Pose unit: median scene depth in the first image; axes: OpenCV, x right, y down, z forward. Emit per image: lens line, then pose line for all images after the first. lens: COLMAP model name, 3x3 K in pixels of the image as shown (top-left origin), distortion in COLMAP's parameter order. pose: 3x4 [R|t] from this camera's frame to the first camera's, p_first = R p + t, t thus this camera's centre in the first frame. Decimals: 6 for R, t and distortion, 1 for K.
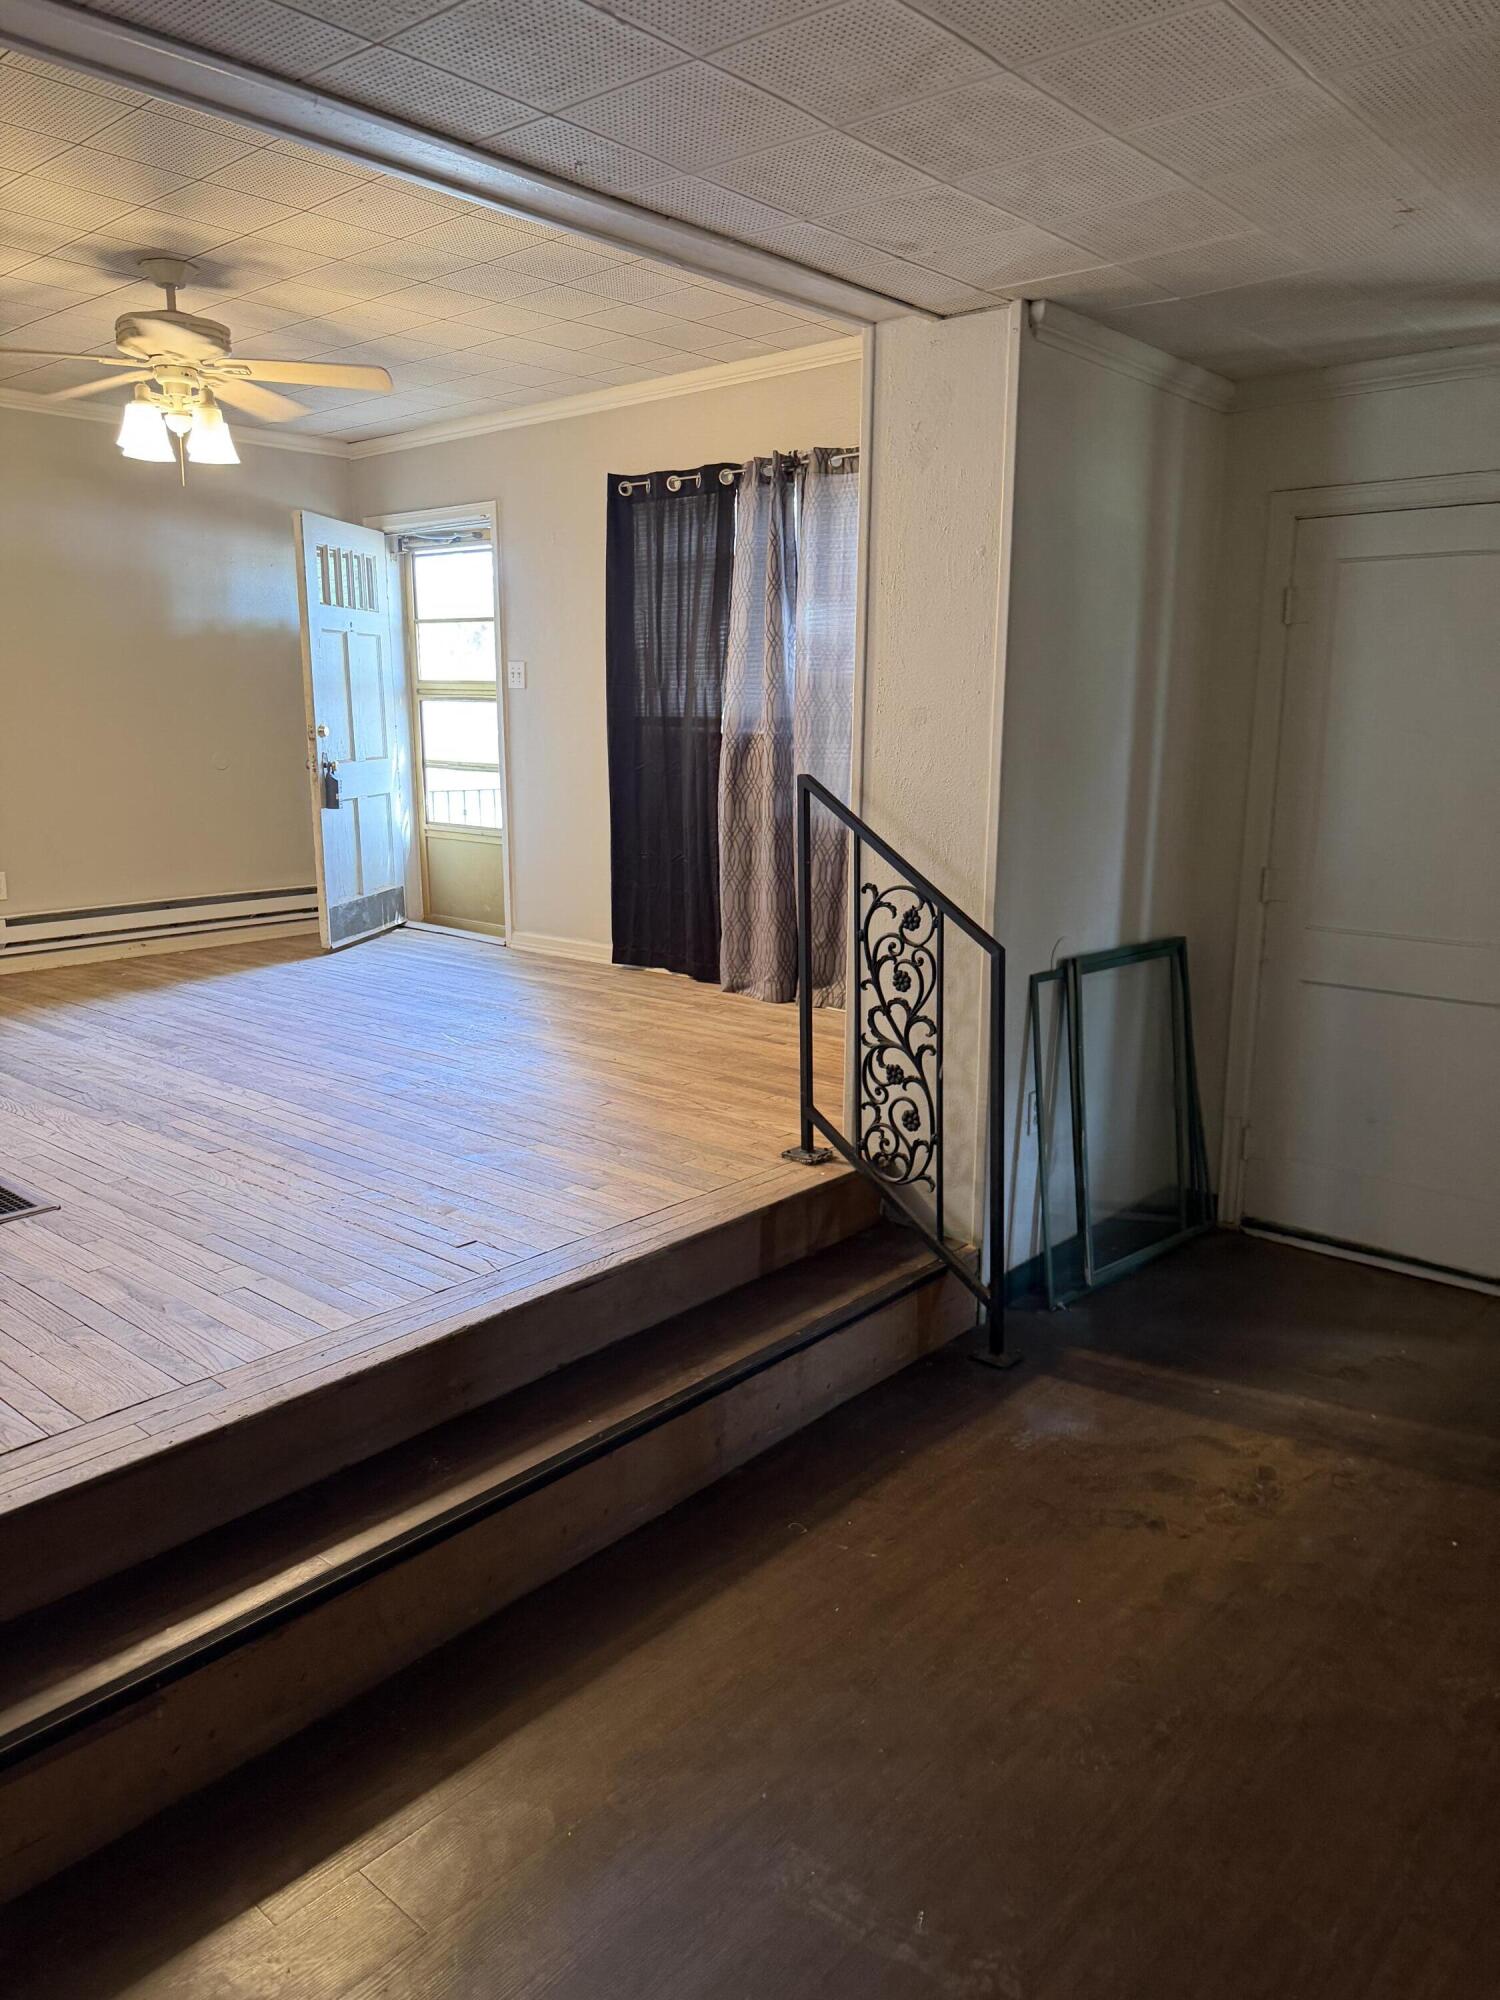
lens RADIAL K [[1412.7, 0, 757.8], [0, 1412.7, 996.8], [0, 0, 1]] dist [0.034139, -0.035604]
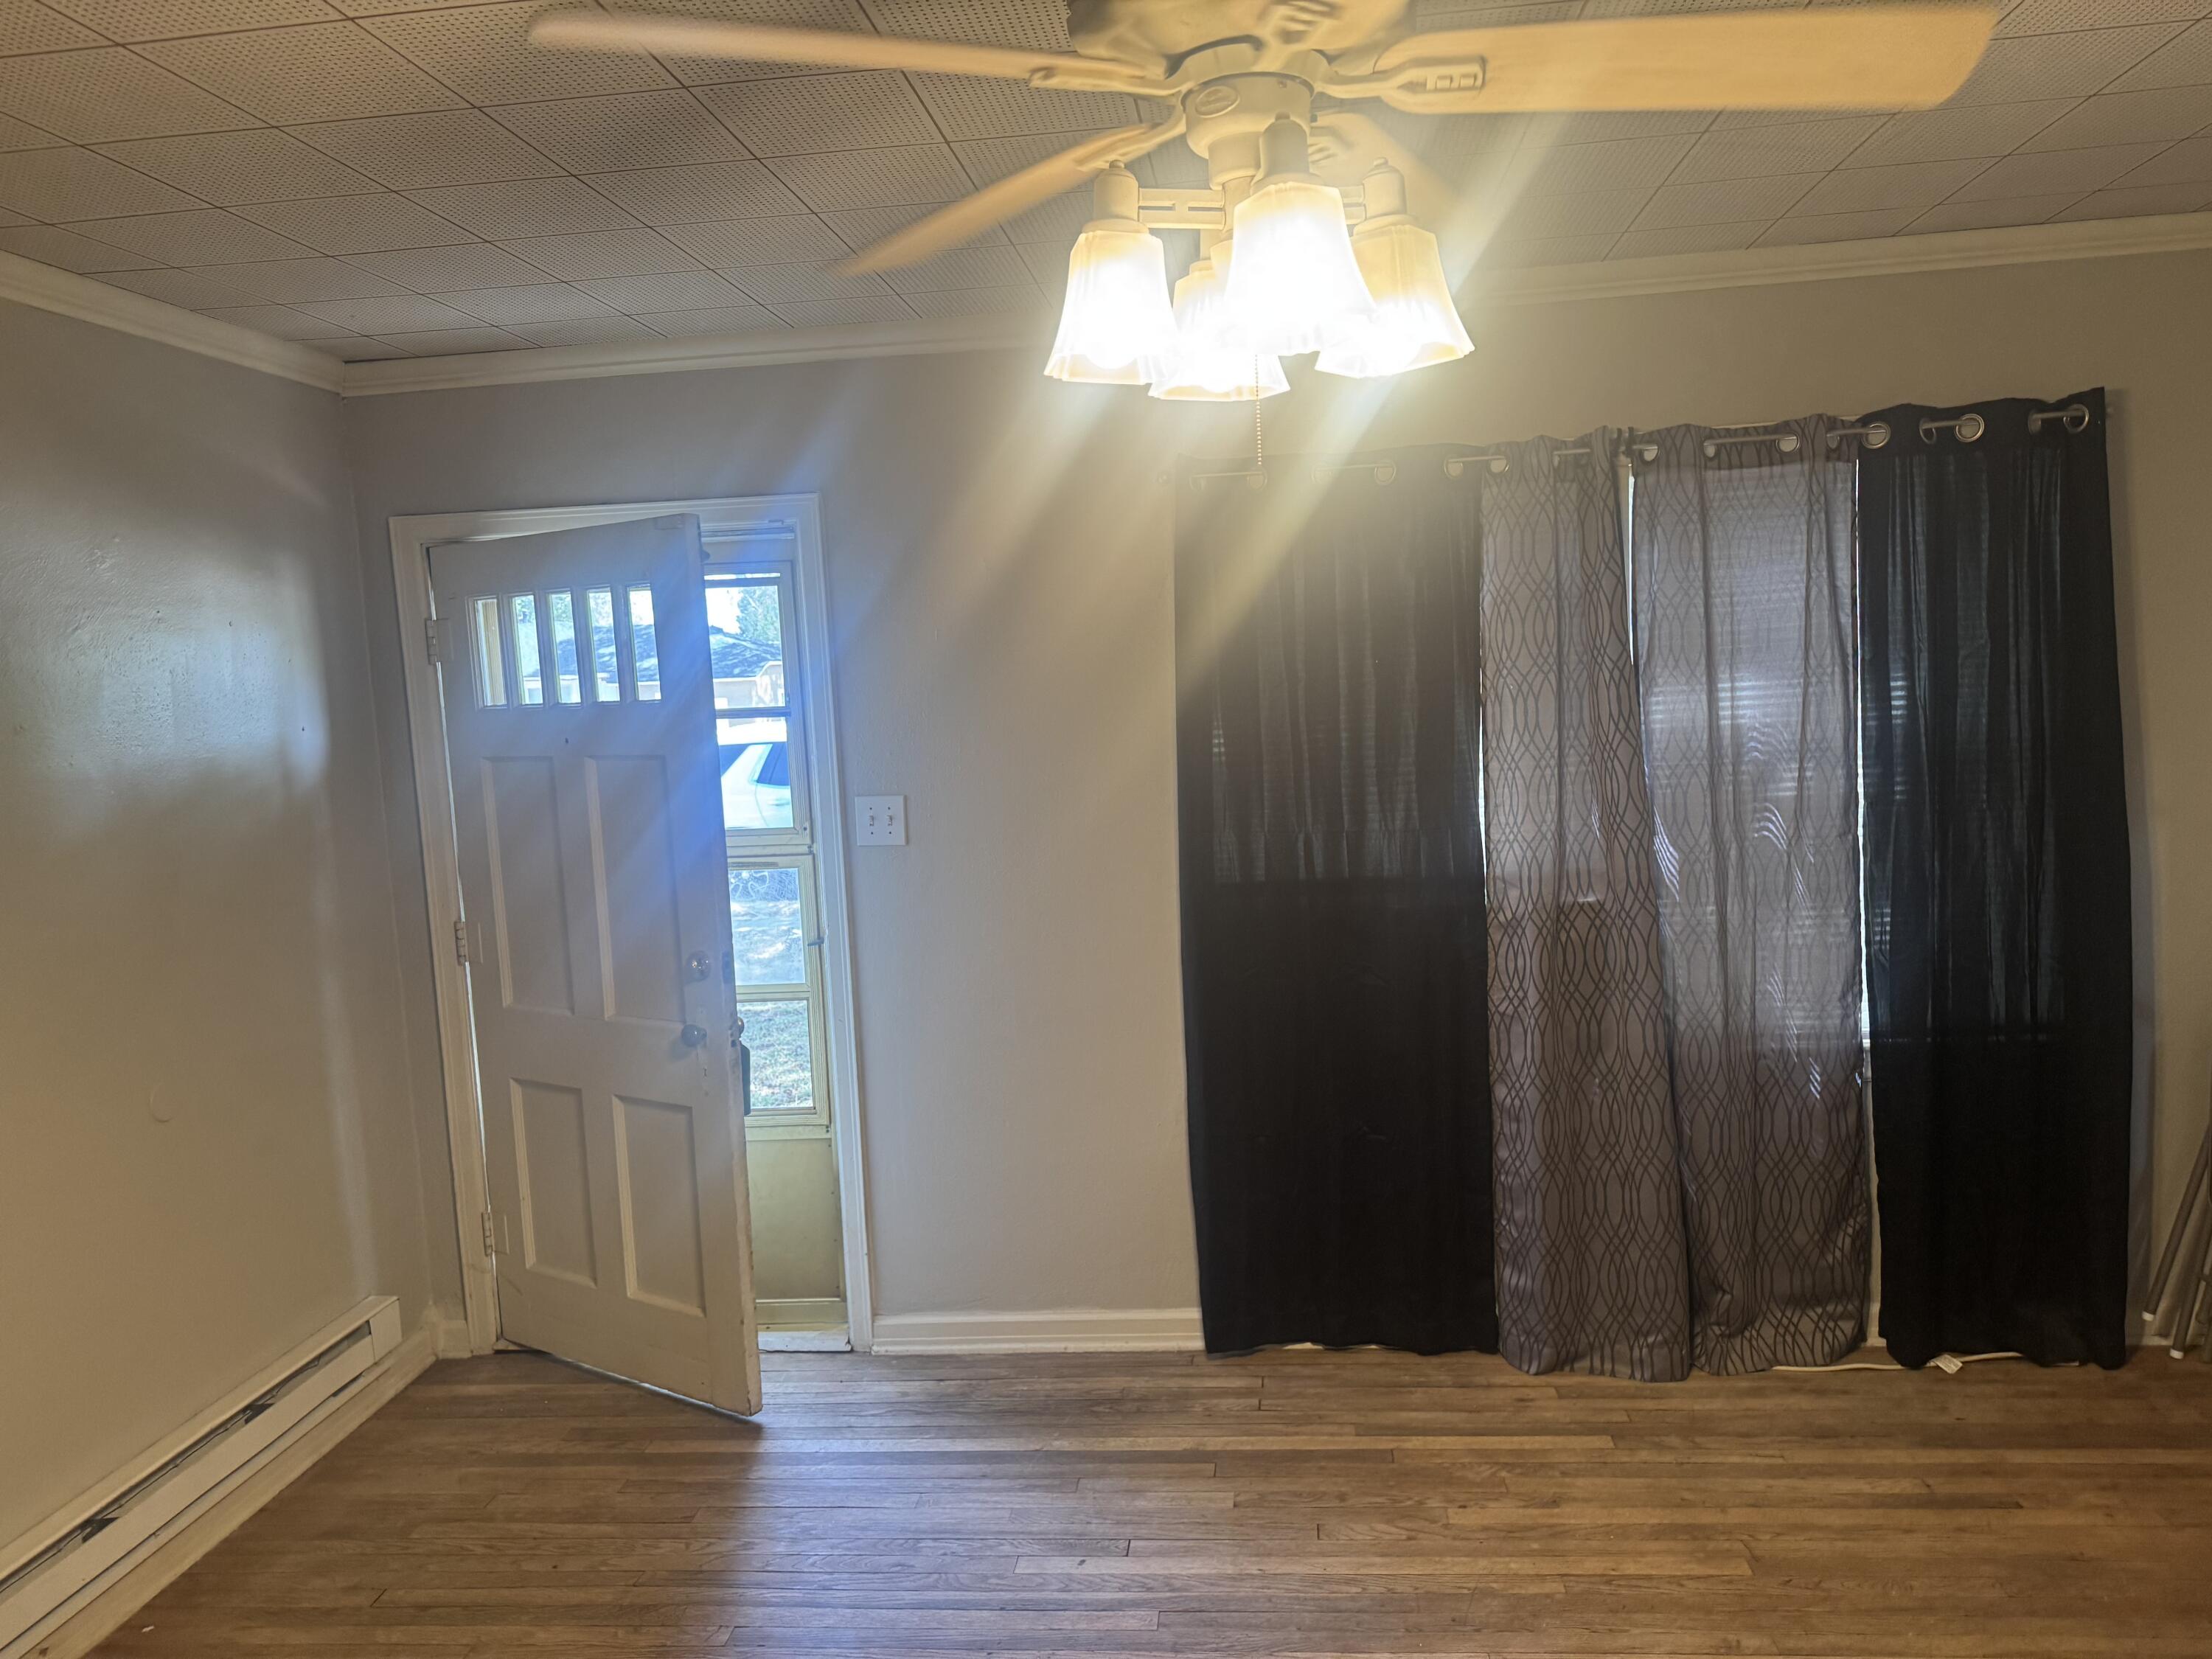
lens RADIAL K [[1573.5, 0, 1109.1], [0, 1573.5, 829.1], [0, 0, 1]] dist [0.027783, -0.021112]
pose [[0.821202, -0.095157, 0.562647, -0.518317], [0.173939, 0.980818, -0.087990, -0.200314], [-0.543481, 0.170124, 0.822001, 0.617406]]
